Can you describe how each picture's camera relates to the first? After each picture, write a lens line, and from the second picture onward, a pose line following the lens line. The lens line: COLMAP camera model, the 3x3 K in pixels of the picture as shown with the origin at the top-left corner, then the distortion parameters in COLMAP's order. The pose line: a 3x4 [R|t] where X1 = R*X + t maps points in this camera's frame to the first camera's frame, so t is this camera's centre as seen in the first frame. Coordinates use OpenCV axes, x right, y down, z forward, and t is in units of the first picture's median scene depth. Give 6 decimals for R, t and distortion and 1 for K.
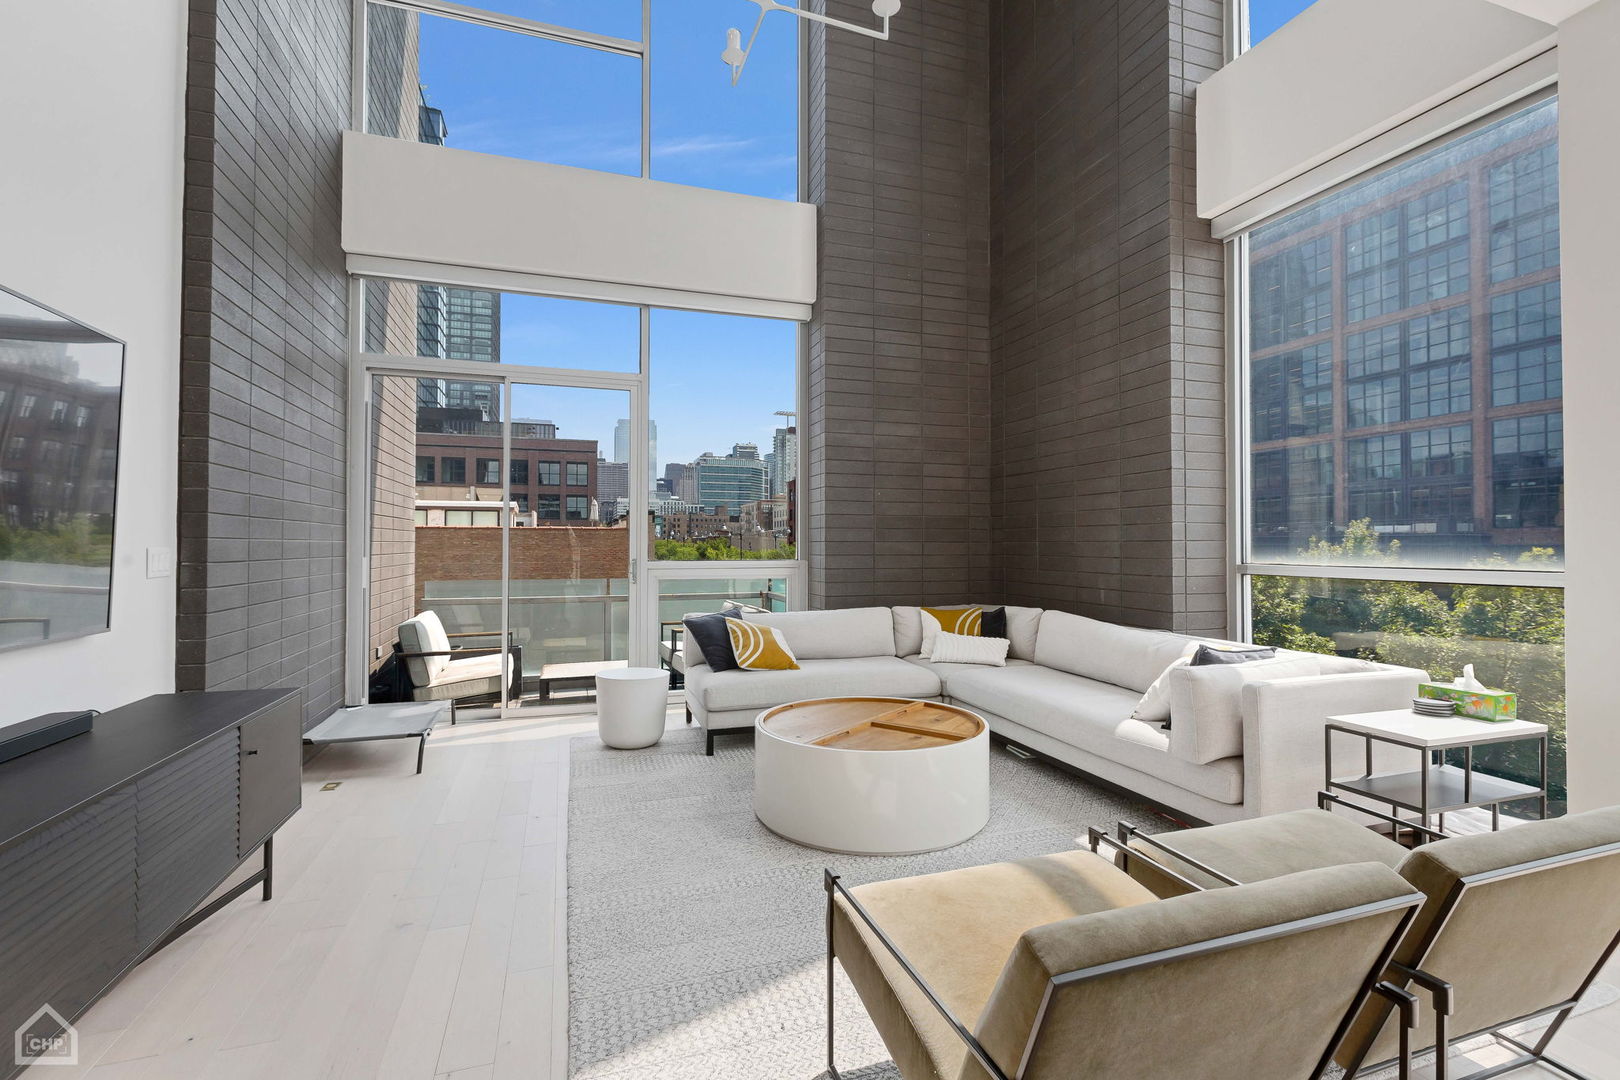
lens RADIAL K [[725.5, 0, 800.3], [0, 725.5, 536.2], [0, 0, 1]] dist [0.001484, -0.000125]
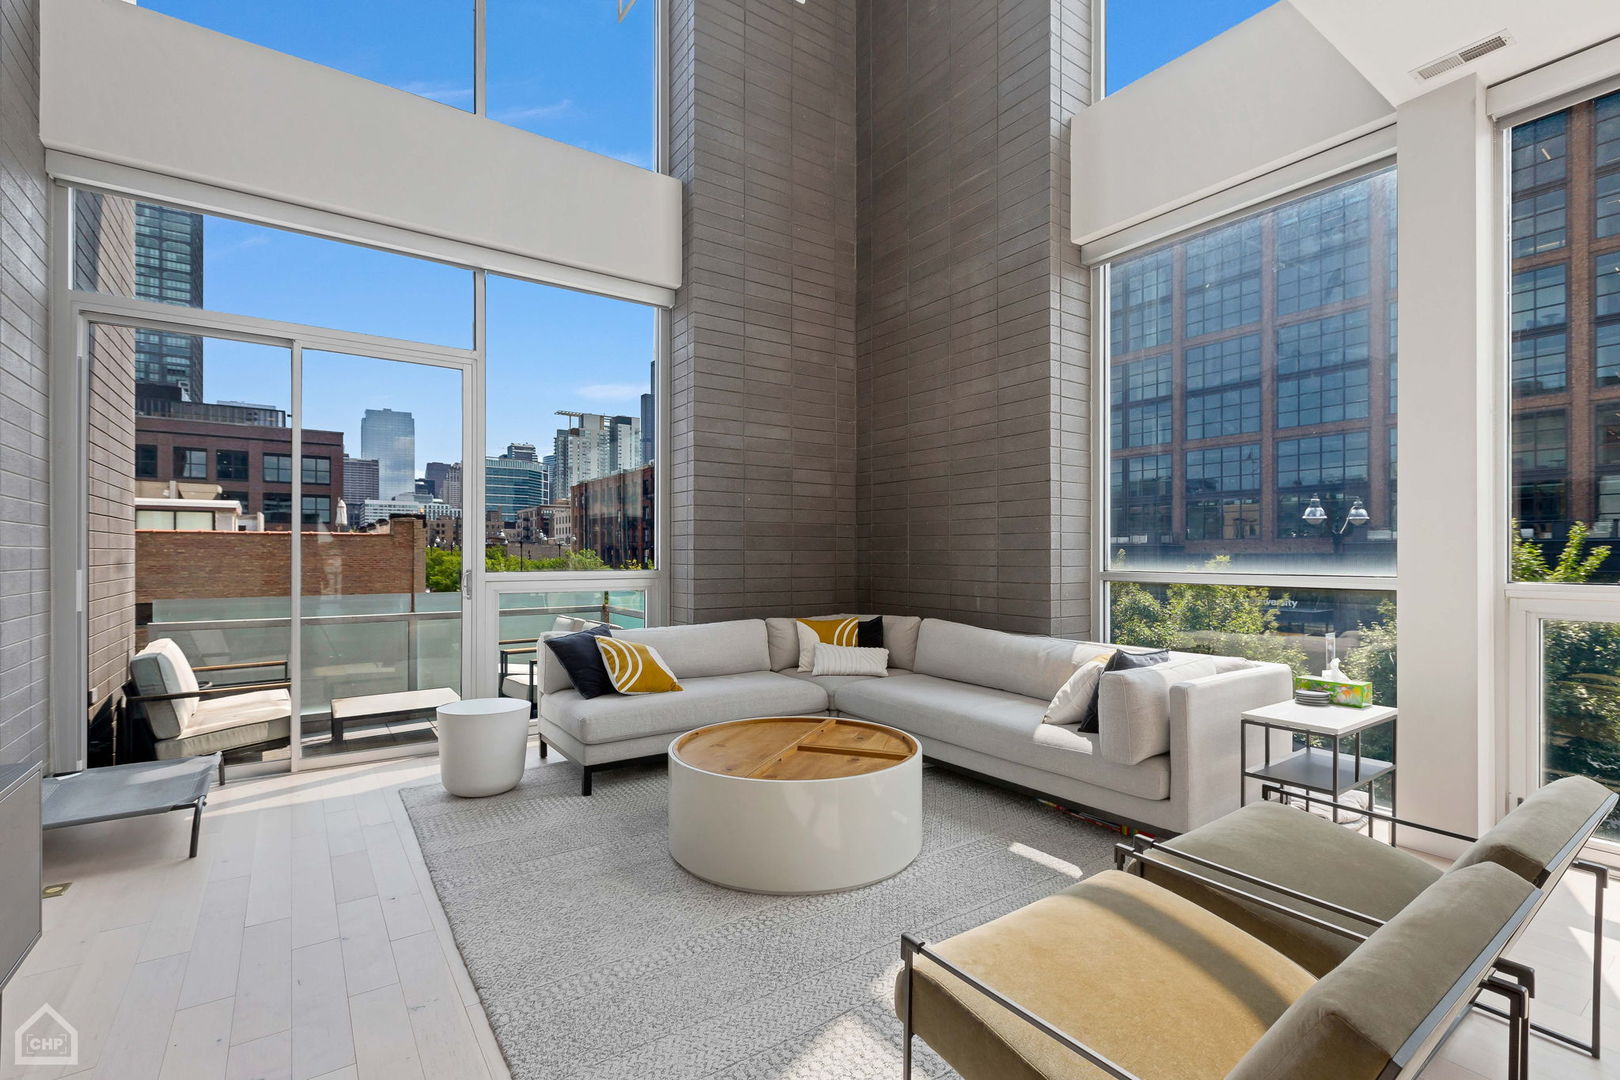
lens RADIAL K [[733.8, 0, 806.2], [0, 733.8, 555.7], [0, 0, 1]] dist [0.001651, -0.000267]
pose [[0.957021, -0.000419, 0.290018, -0.104322], [-0.003948, 0.999888, 0.014469, 0.000972], [-0.289991, -0.014992, 0.956912, 0.070678]]
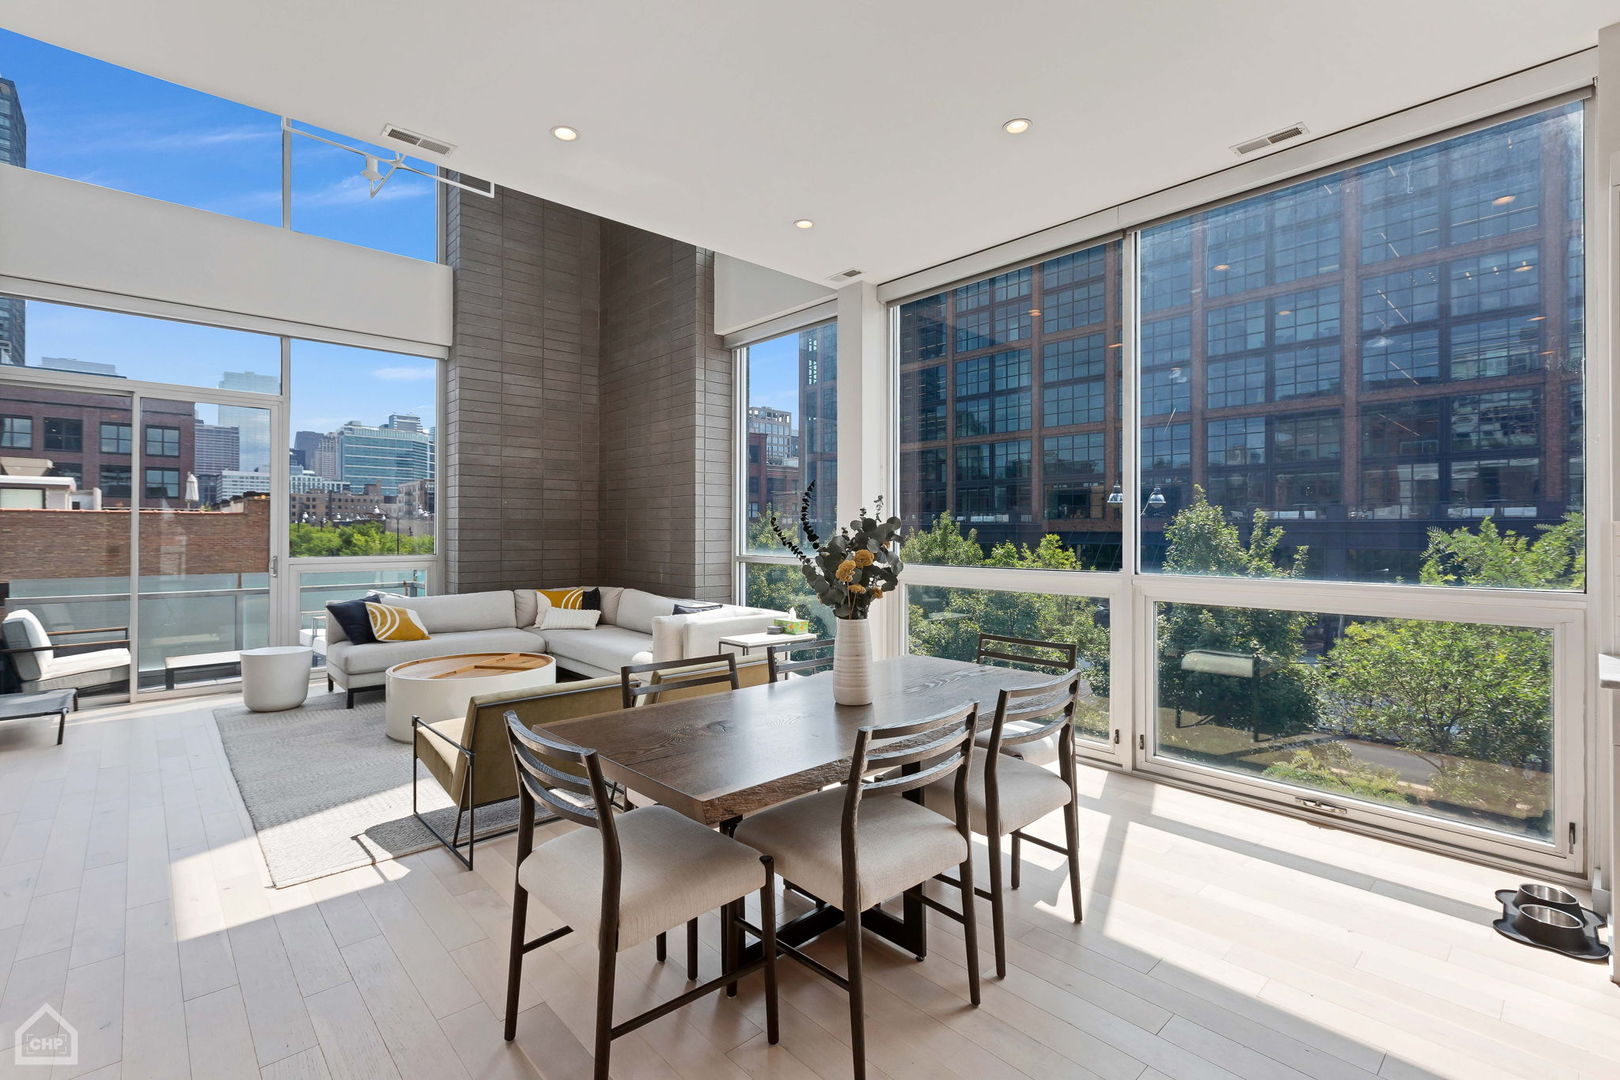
lens RADIAL K [[736.5, 0, 803.7], [0, 736.5, 527.4], [0, 0, 1]] dist [0.001445, -0.000250]
pose [[0.912808, 0.002777, 0.408379, 0.061850], [-0.006389, 0.999952, 0.007481, -0.029318], [-0.408339, -0.009438, 0.912782, -0.429019]]
